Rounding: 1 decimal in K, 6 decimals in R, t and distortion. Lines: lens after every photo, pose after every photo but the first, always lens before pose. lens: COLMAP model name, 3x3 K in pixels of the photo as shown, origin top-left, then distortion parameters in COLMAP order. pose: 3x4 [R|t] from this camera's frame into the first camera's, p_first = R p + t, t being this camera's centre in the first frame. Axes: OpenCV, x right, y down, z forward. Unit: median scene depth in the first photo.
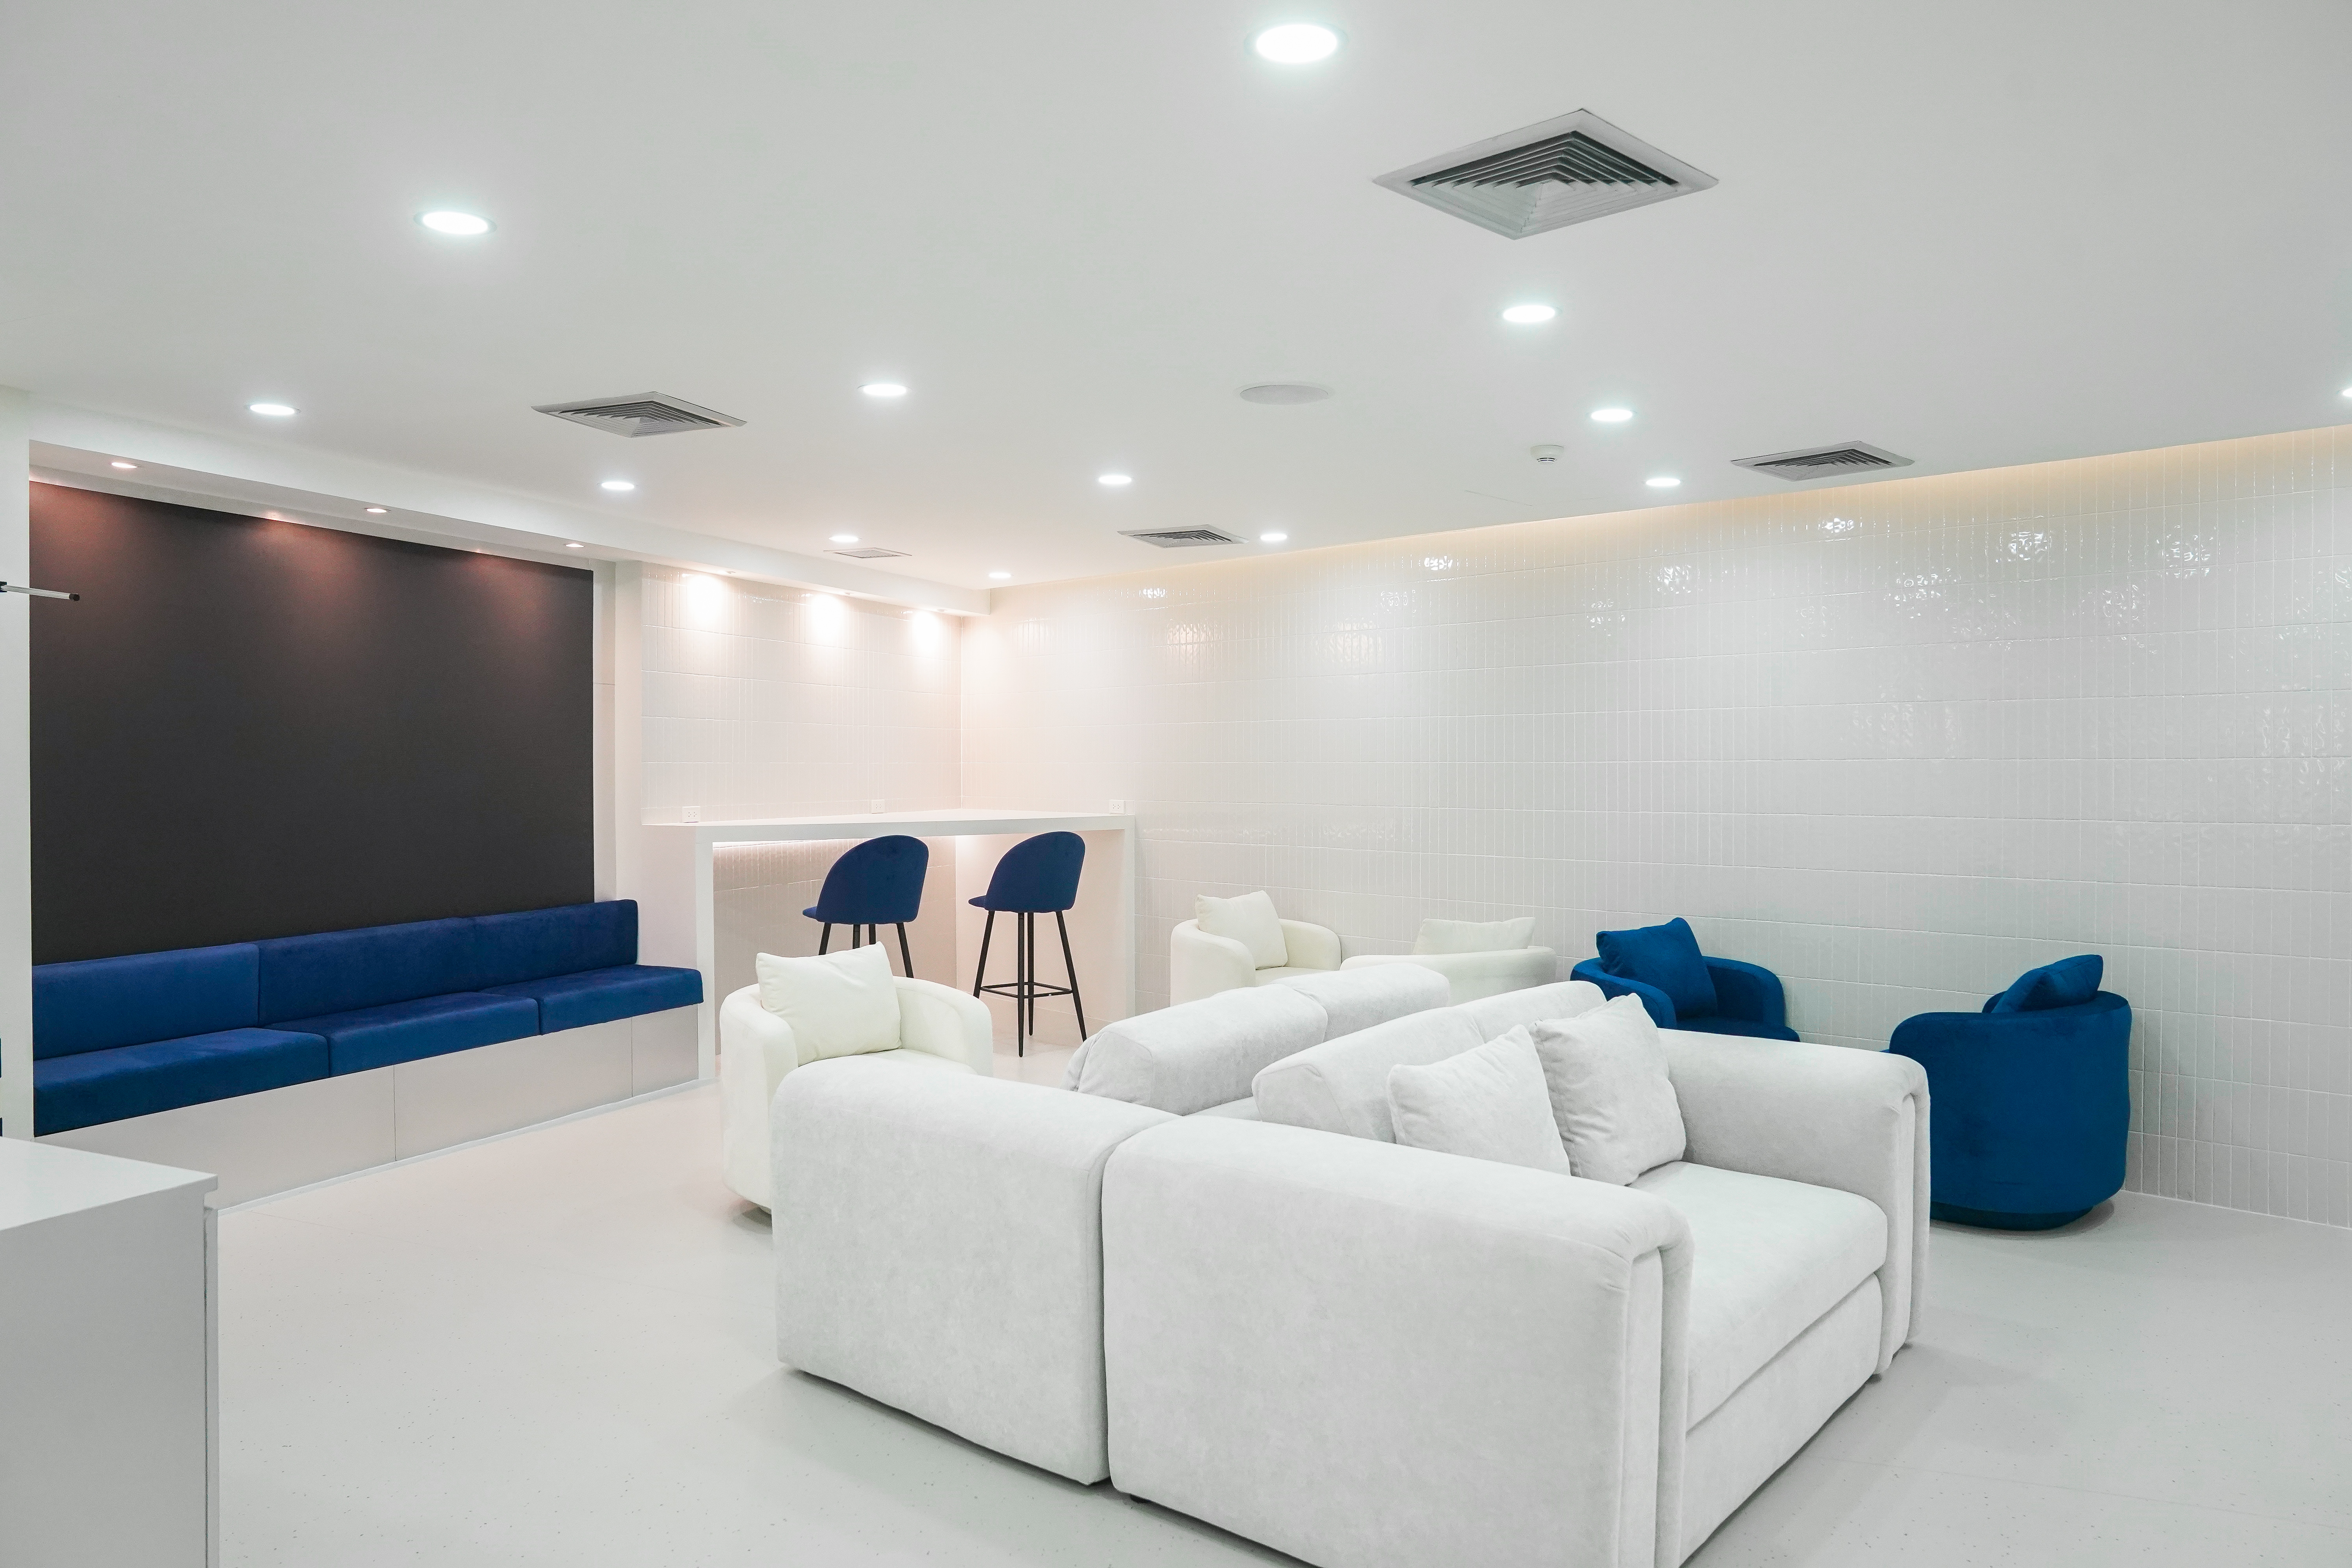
lens RADIAL K [[1630.8, 0, 1176.0], [0, 1630.8, 784.0], [0, 0, 1]] dist [-0.130479, 0.102990]
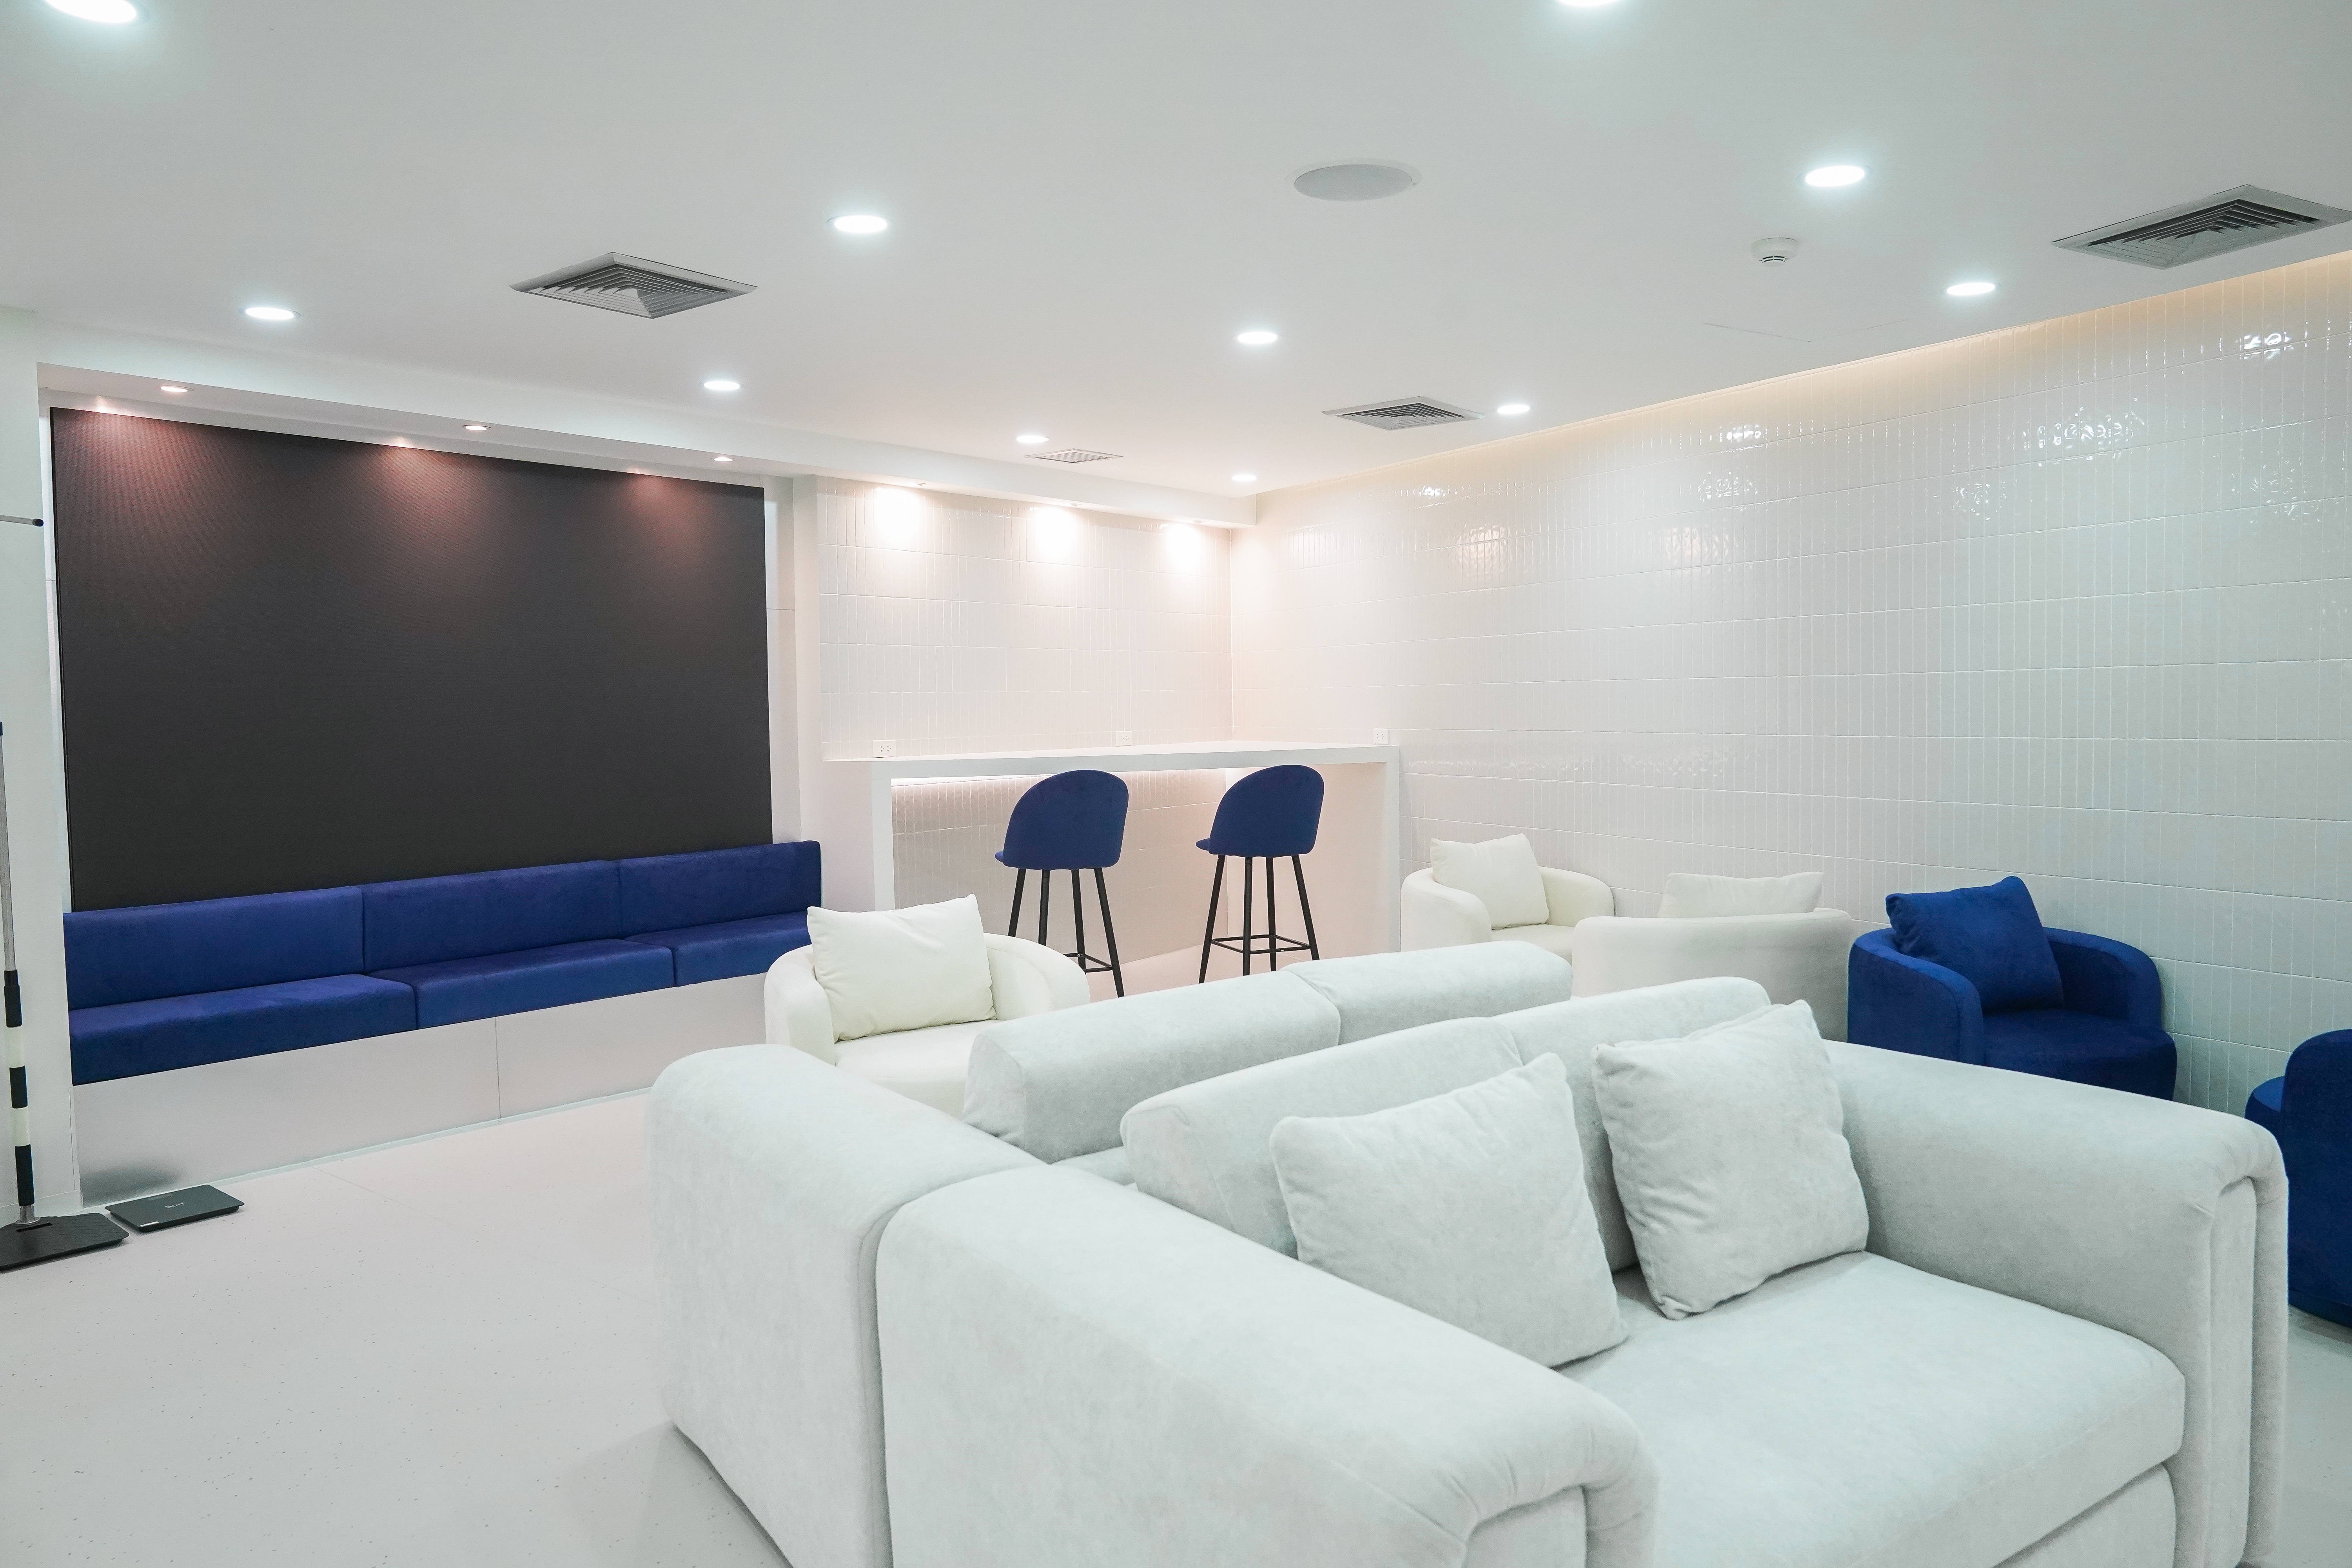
lens RADIAL K [[1630.8, 0, 1176.0], [0, 1630.8, 784.0], [0, 0, 1]] dist [-0.130479, 0.102990]
pose [[0.962953, -0.001323, -0.269668, 0.141773], [0.012270, 0.999167, 0.038914, 0.006192], [0.269392, -0.040781, 0.962167, 0.188785]]
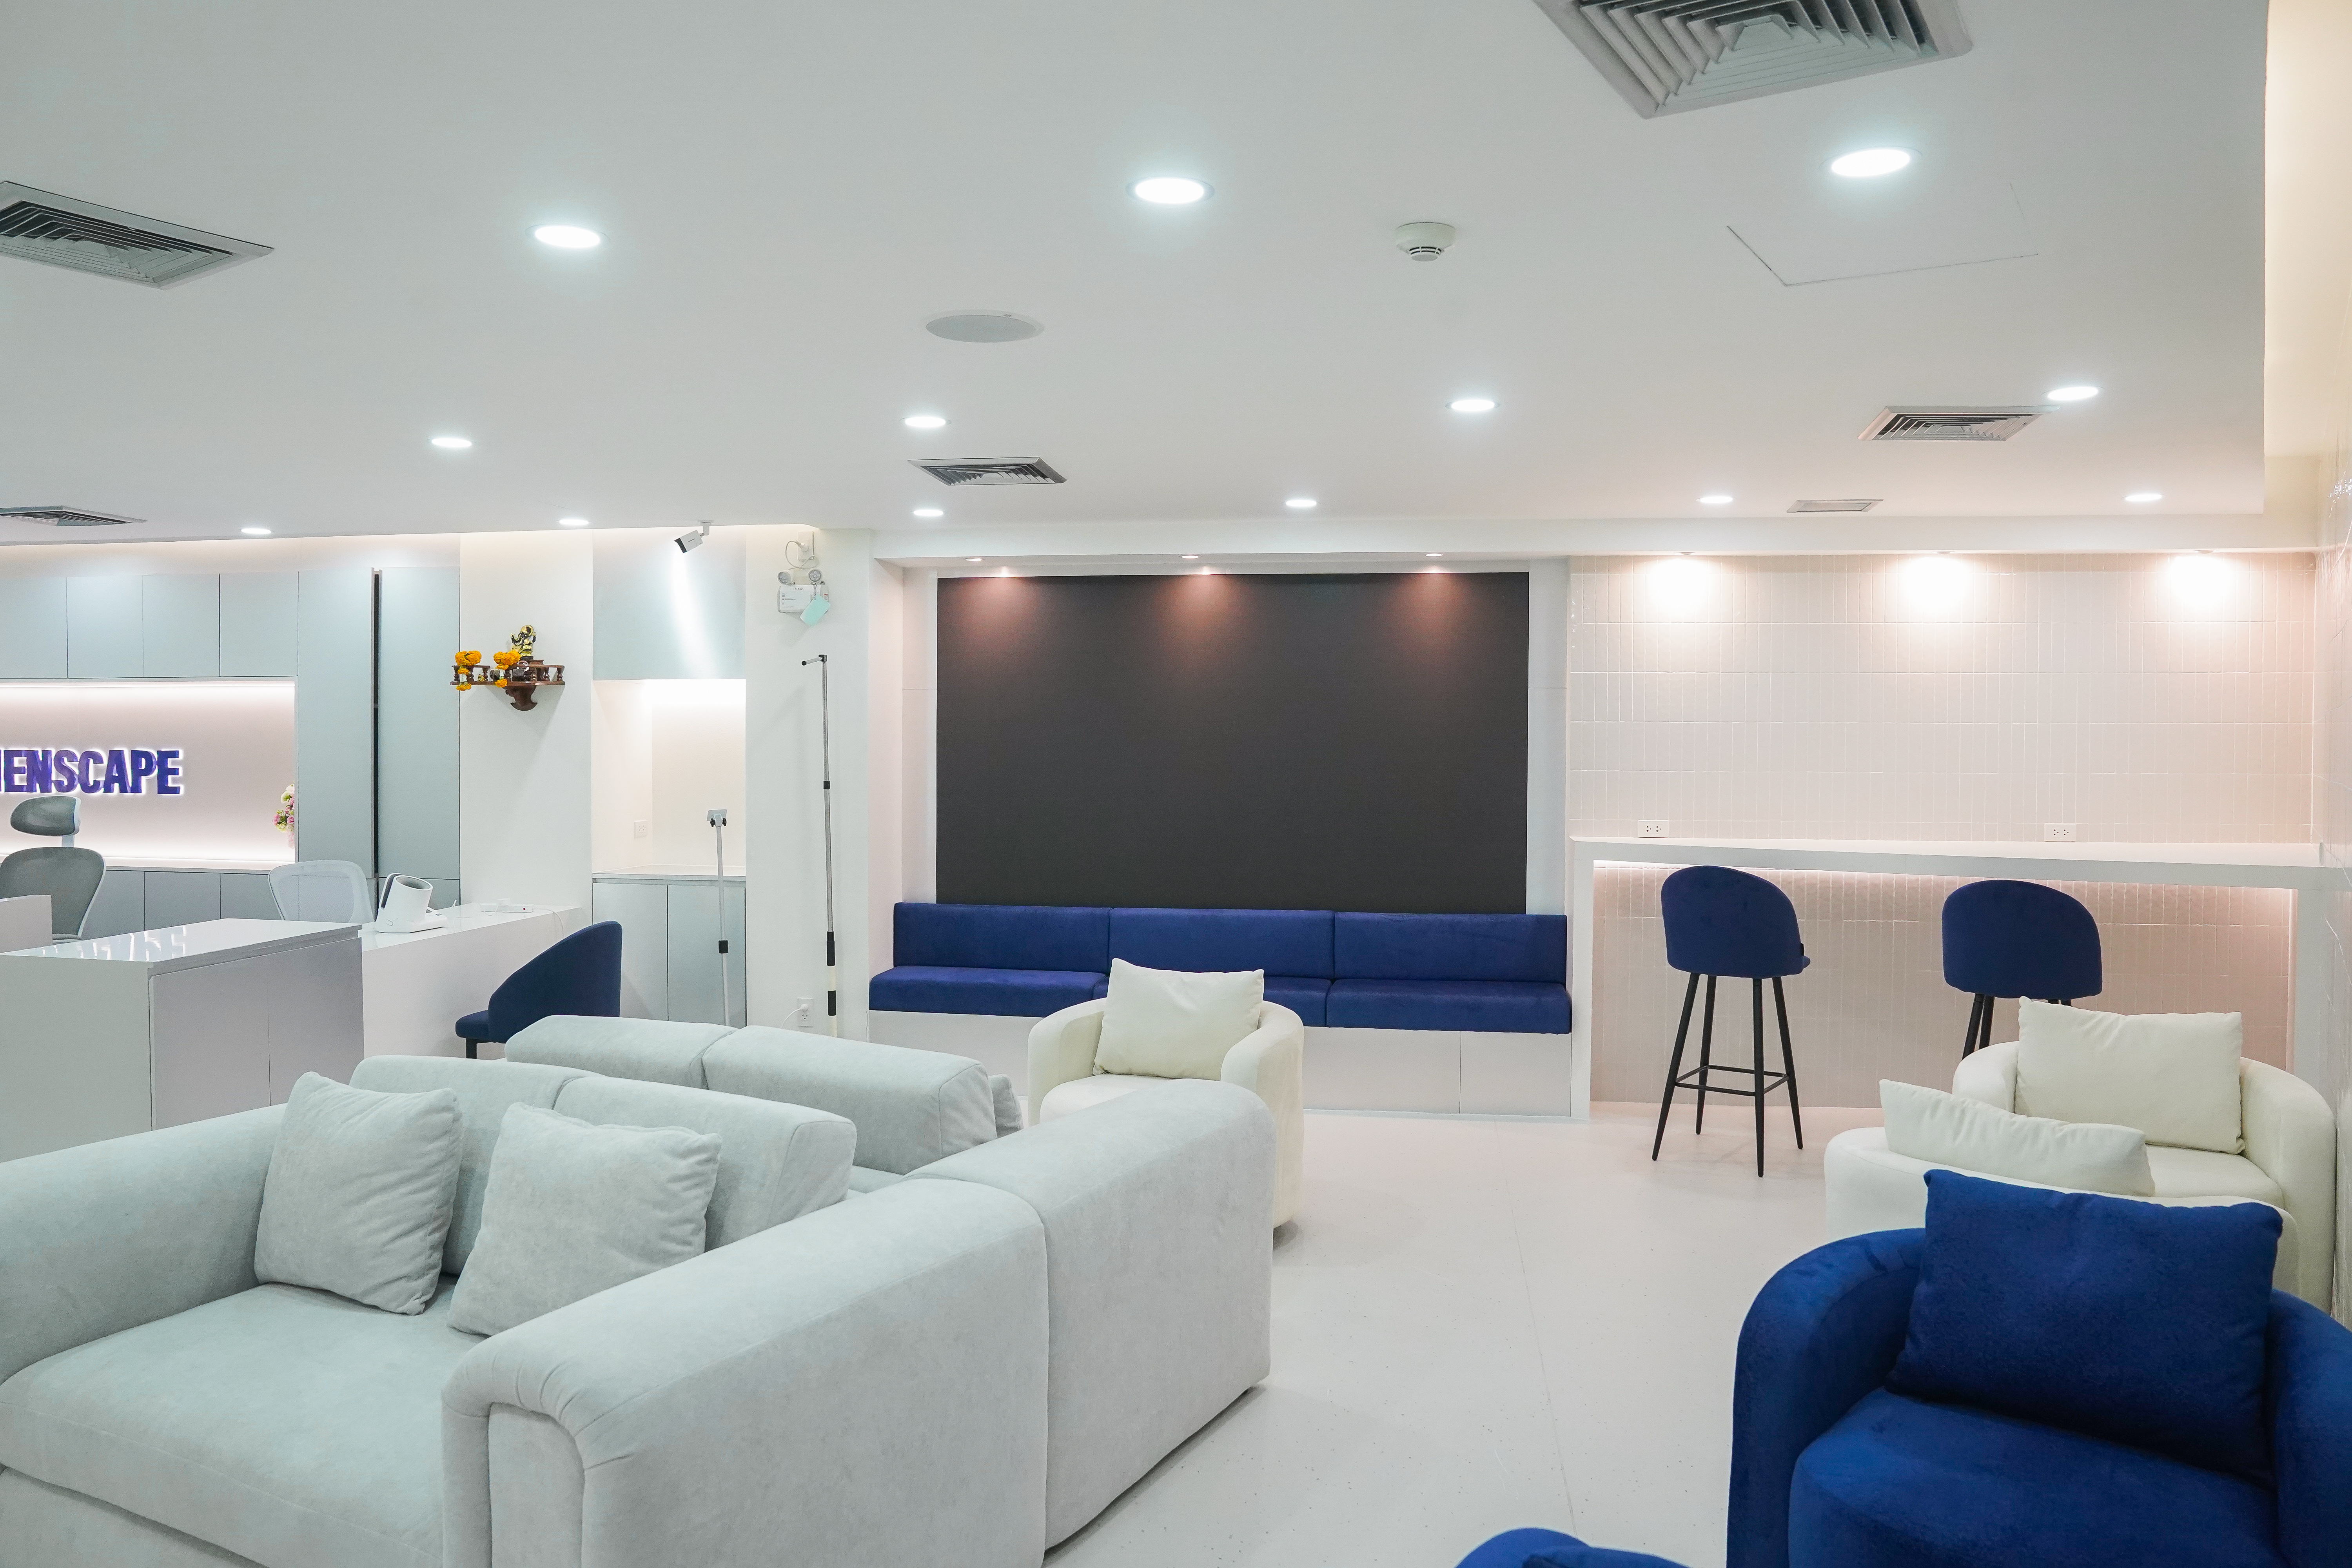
lens RADIAL K [[1630.8, 0, 1176.0], [0, 1630.8, 784.0], [0, 0, 1]] dist [-0.130479, 0.102990]
pose [[0.220572, 0.013208, -0.975281, 0.659024], [-0.014003, 0.999848, 0.010374, -0.014693], [0.975270, 0.011369, 0.220723, 0.686101]]
